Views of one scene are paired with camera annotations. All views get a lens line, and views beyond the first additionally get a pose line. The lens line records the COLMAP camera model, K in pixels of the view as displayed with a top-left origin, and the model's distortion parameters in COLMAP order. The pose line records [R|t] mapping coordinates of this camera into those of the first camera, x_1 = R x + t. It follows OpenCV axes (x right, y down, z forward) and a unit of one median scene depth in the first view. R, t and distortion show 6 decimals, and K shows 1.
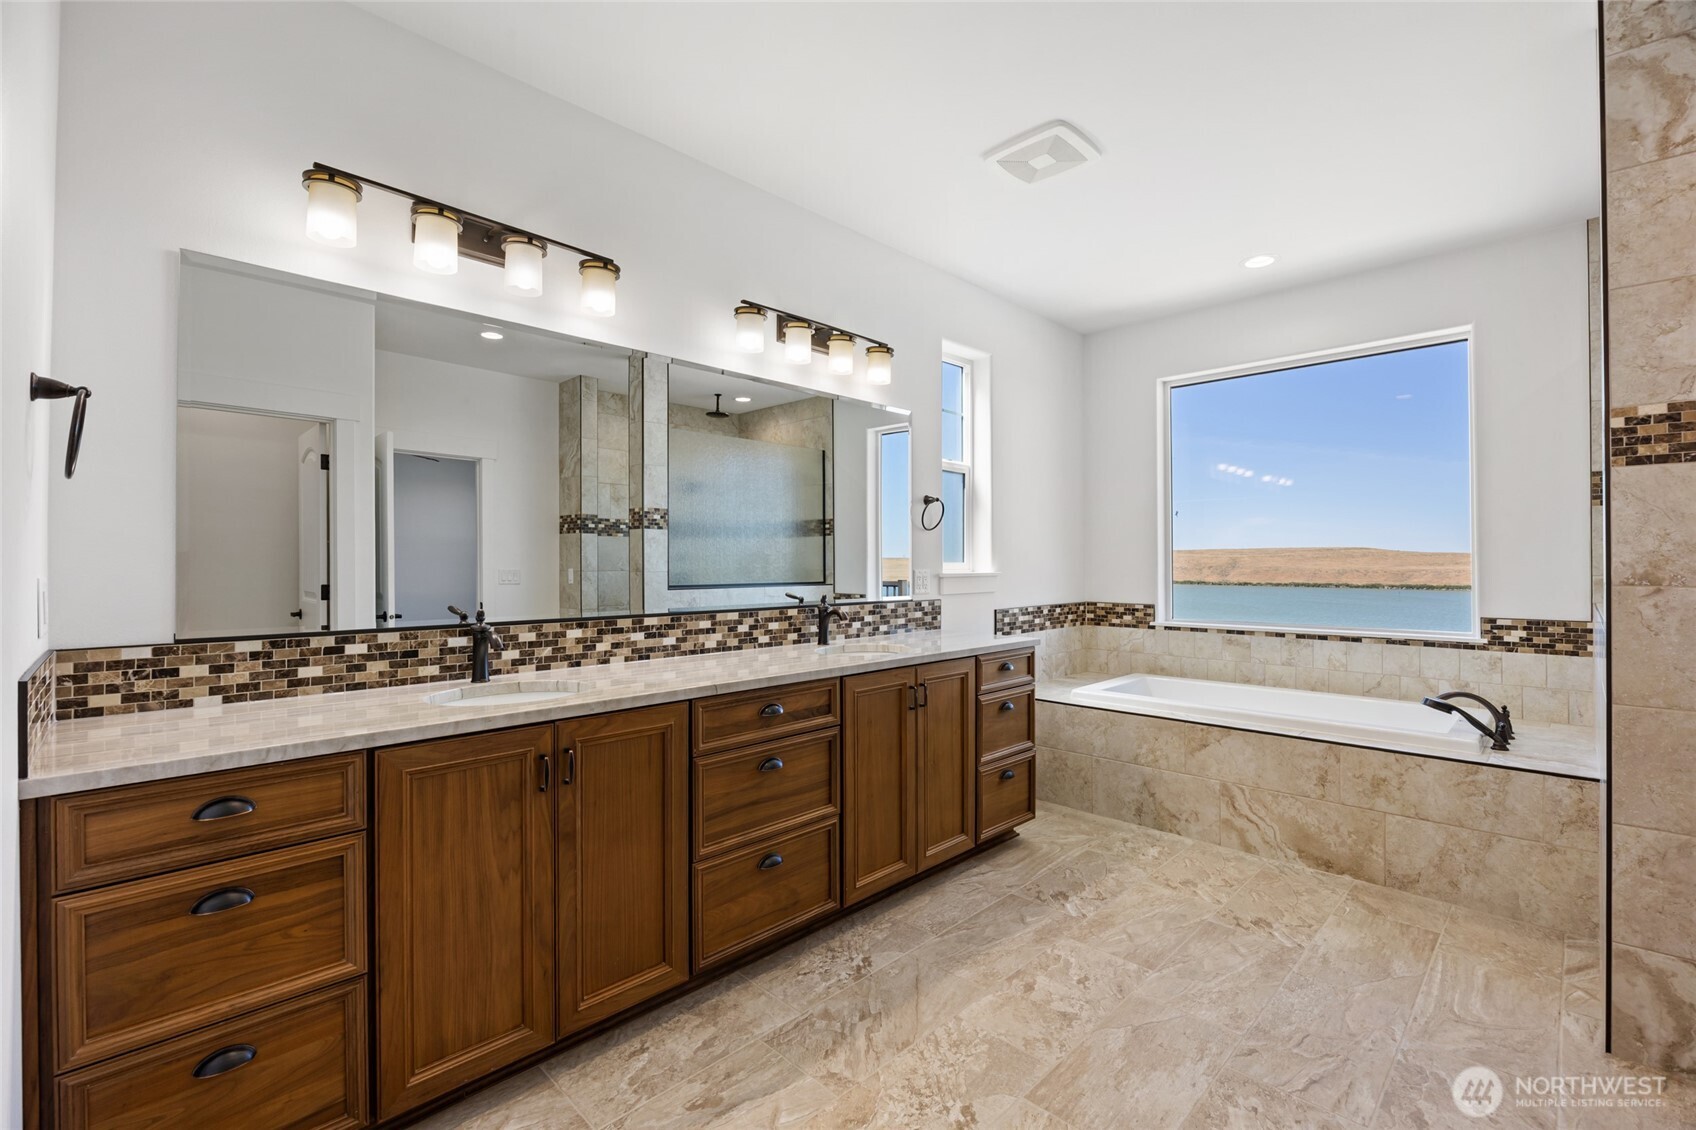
lens RADIAL K [[742.1, 0, 852.4], [0, 742.1, 564.3], [0, 0, 1]] dist [-0.016061, 0.000854]
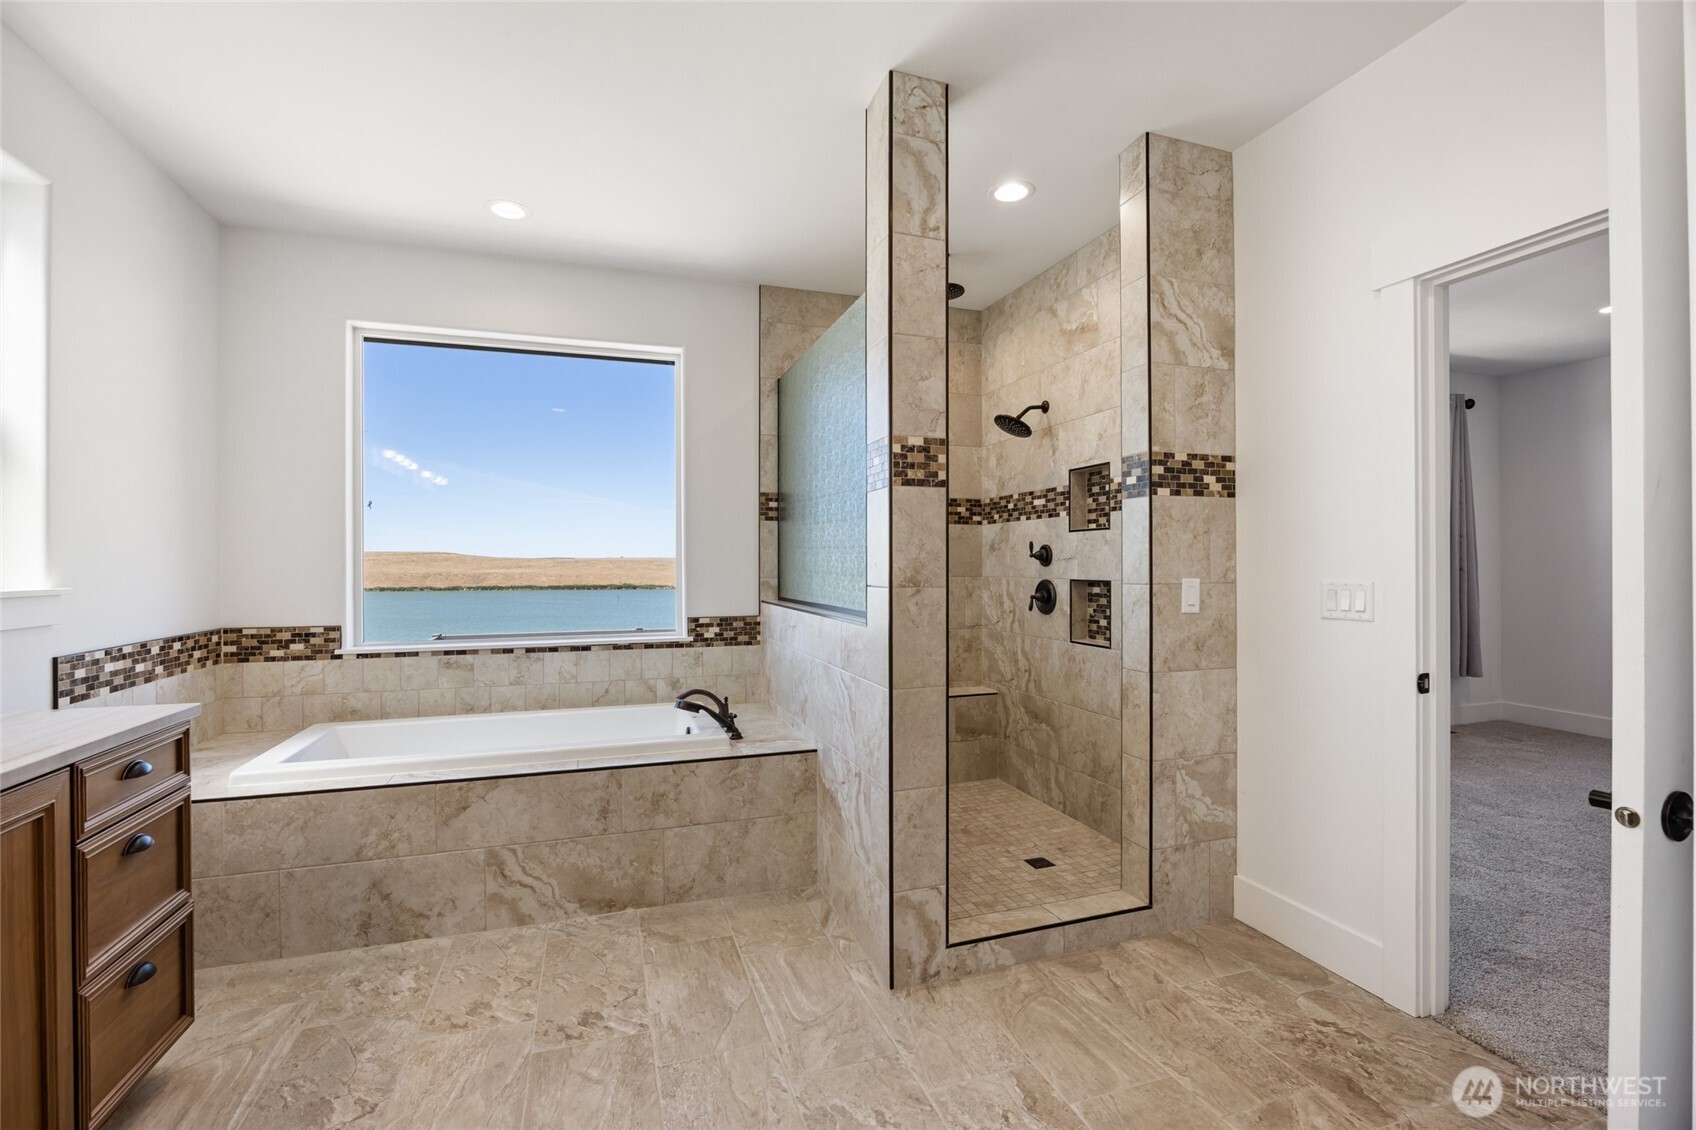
lens RADIAL K [[742.1, 0, 844.5], [0, 742.1, 563.9], [0, 0, 1]] dist [-0.016061, 0.000854]
pose [[0.449405, 0.000638, 0.893328, -0.029167], [0.004999, 0.999982, -0.003229, -0.003174], [-0.893314, 0.005917, 0.449394, 0.312117]]
